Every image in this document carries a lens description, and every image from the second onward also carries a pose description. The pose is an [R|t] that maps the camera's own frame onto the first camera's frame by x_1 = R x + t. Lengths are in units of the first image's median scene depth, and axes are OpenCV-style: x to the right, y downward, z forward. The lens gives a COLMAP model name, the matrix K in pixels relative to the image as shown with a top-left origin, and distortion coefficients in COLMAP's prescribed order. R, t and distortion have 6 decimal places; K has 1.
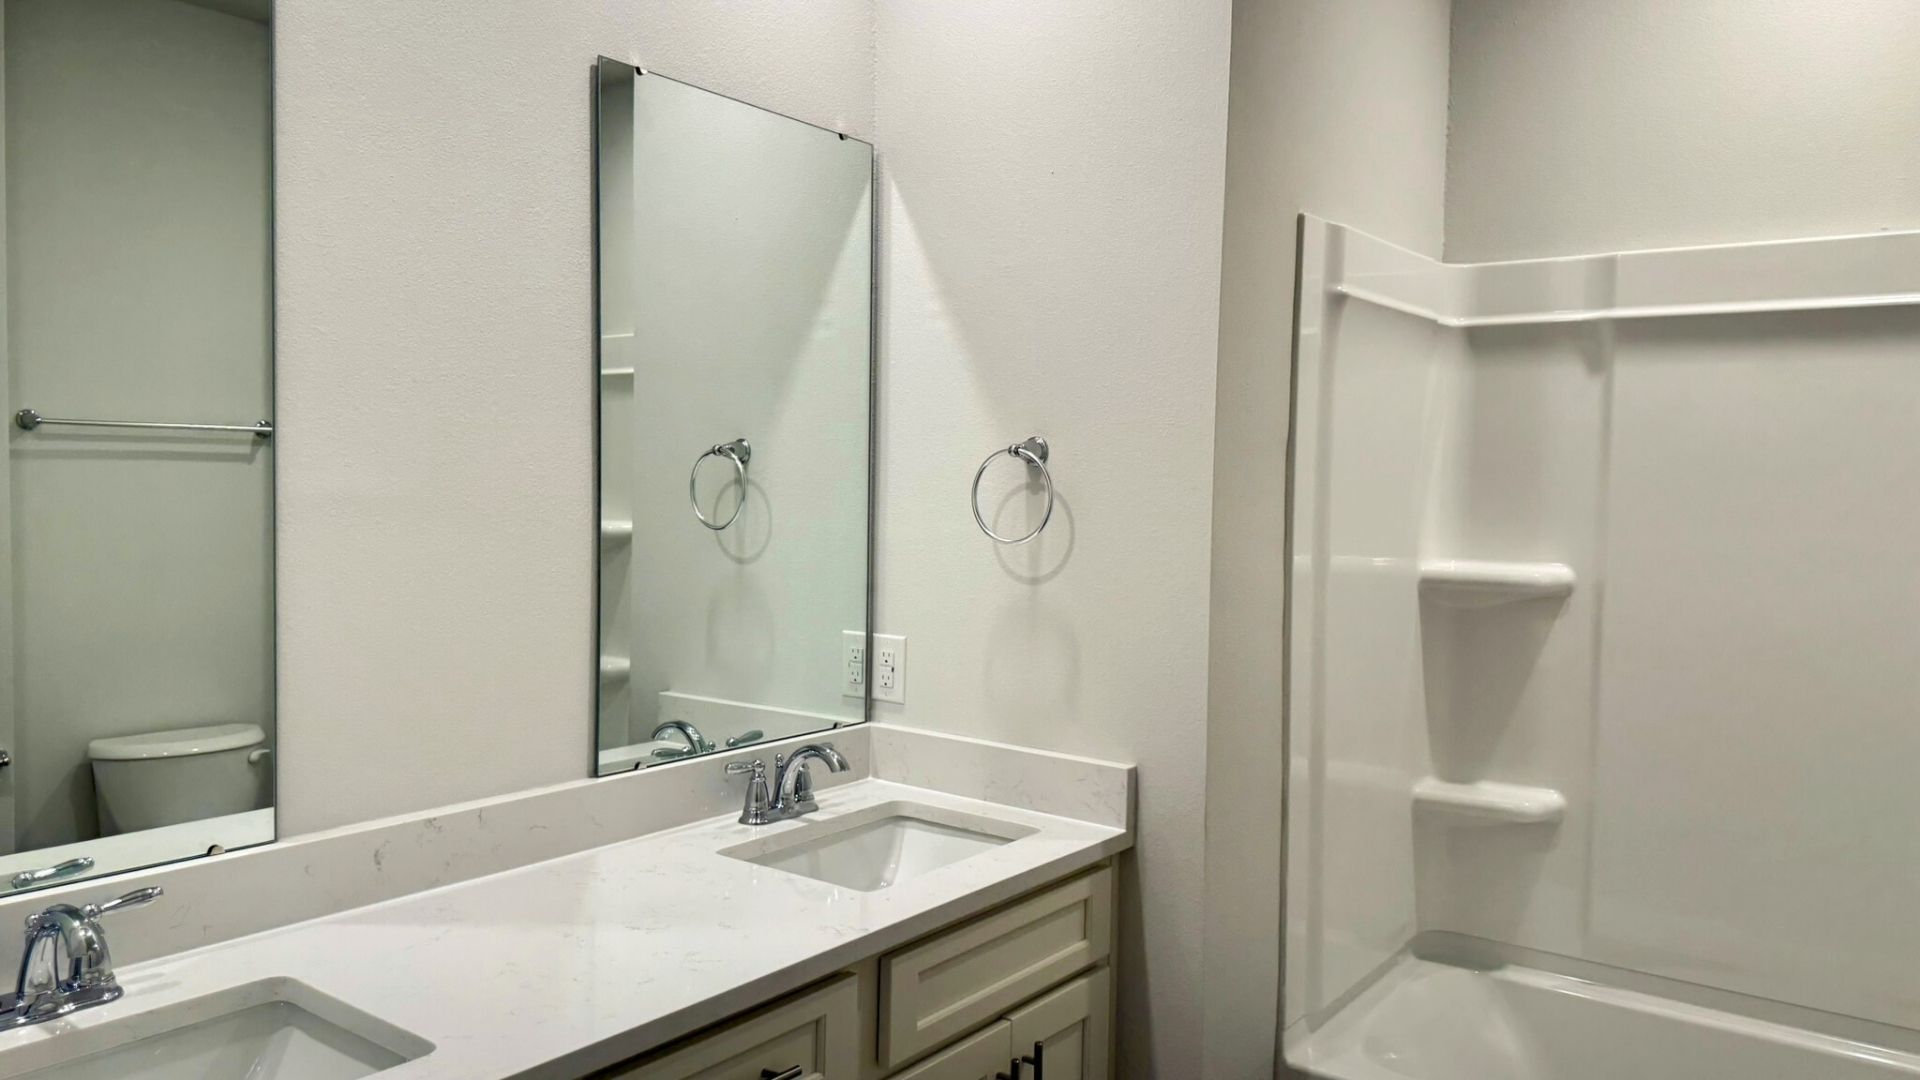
lens RADIAL K [[1423.6, 0, 987.3], [0, 1423.6, 537.2], [0, 0, 1]] dist [0.091929, -0.114741]
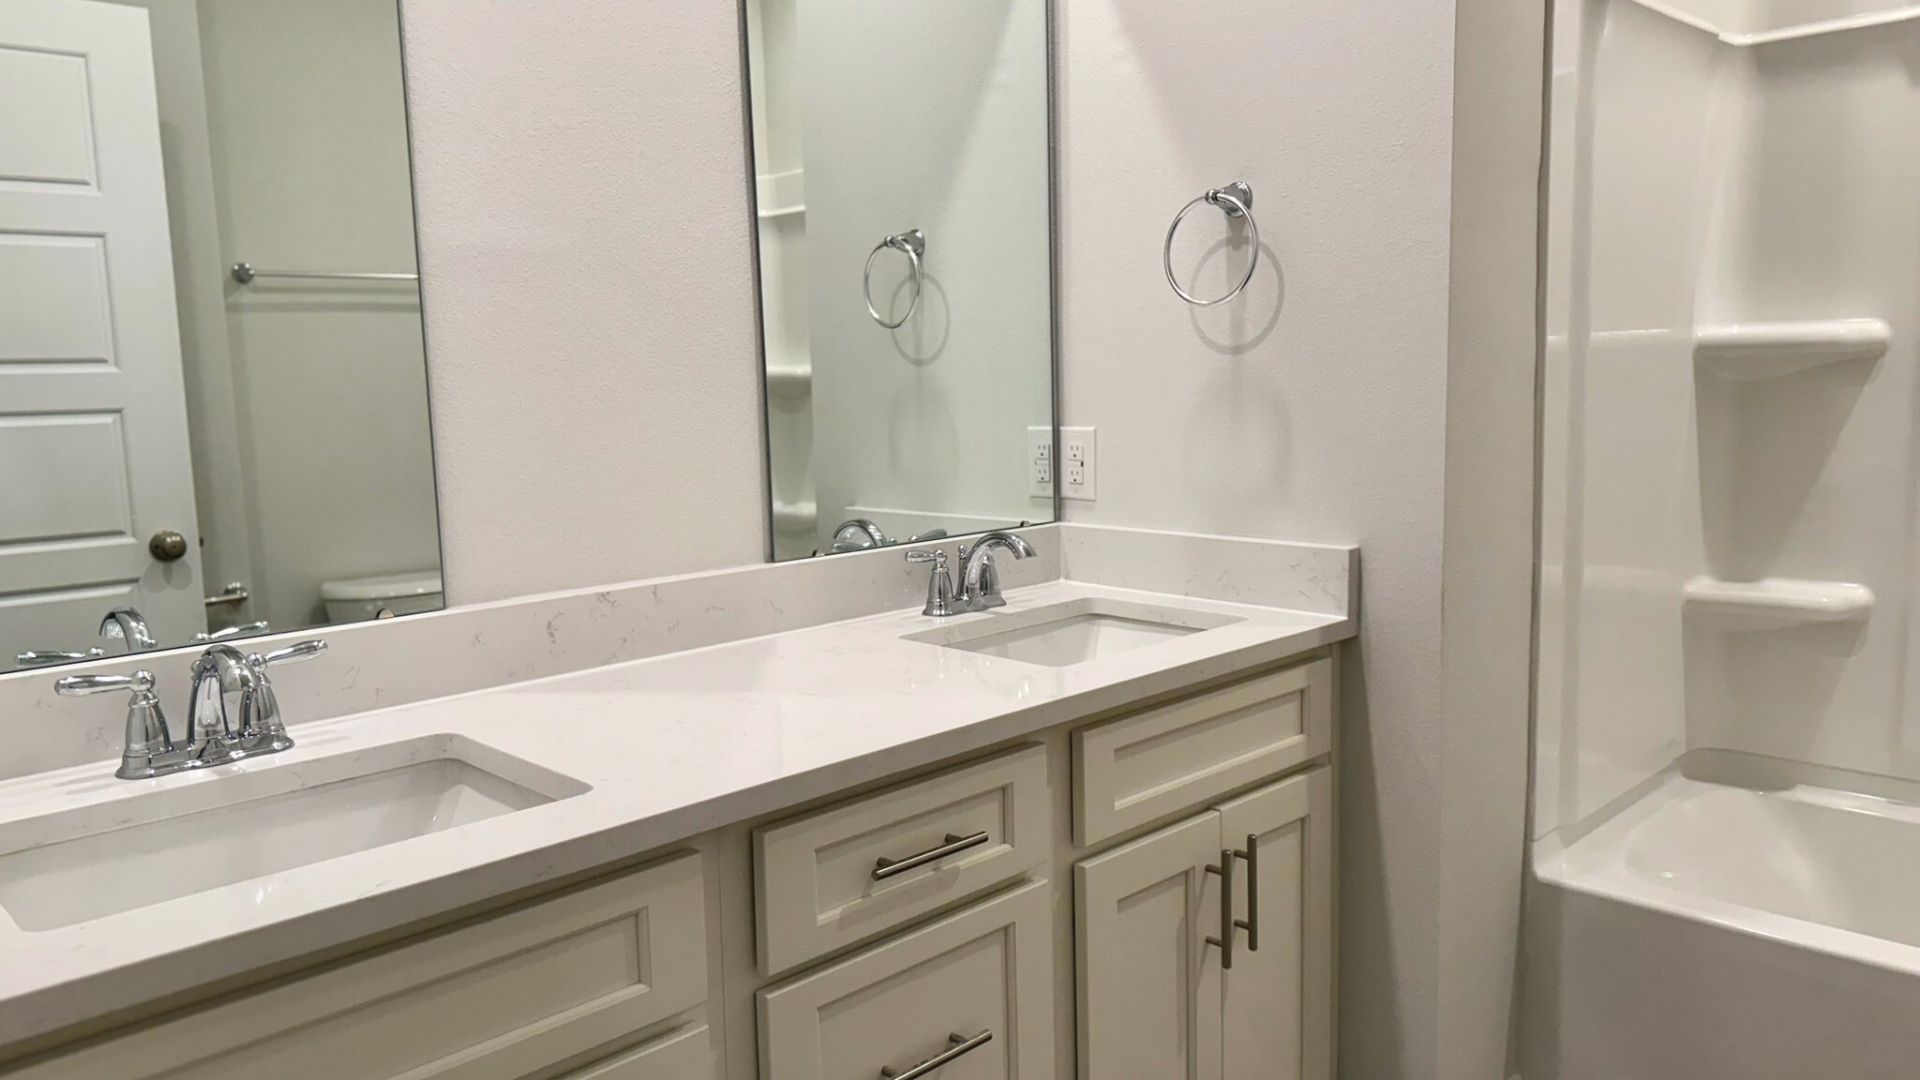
lens RADIAL K [[1395.5, 0, 961.1], [0, 1395.5, 568.6], [0, 0, 1]] dist [0.092502, -0.128520]
pose [[0.986552, -0.022245, -0.161928, 0.001565], [0.036328, 0.995758, 0.084540, 0.088733], [0.159360, -0.089285, 0.983175, 0.097770]]
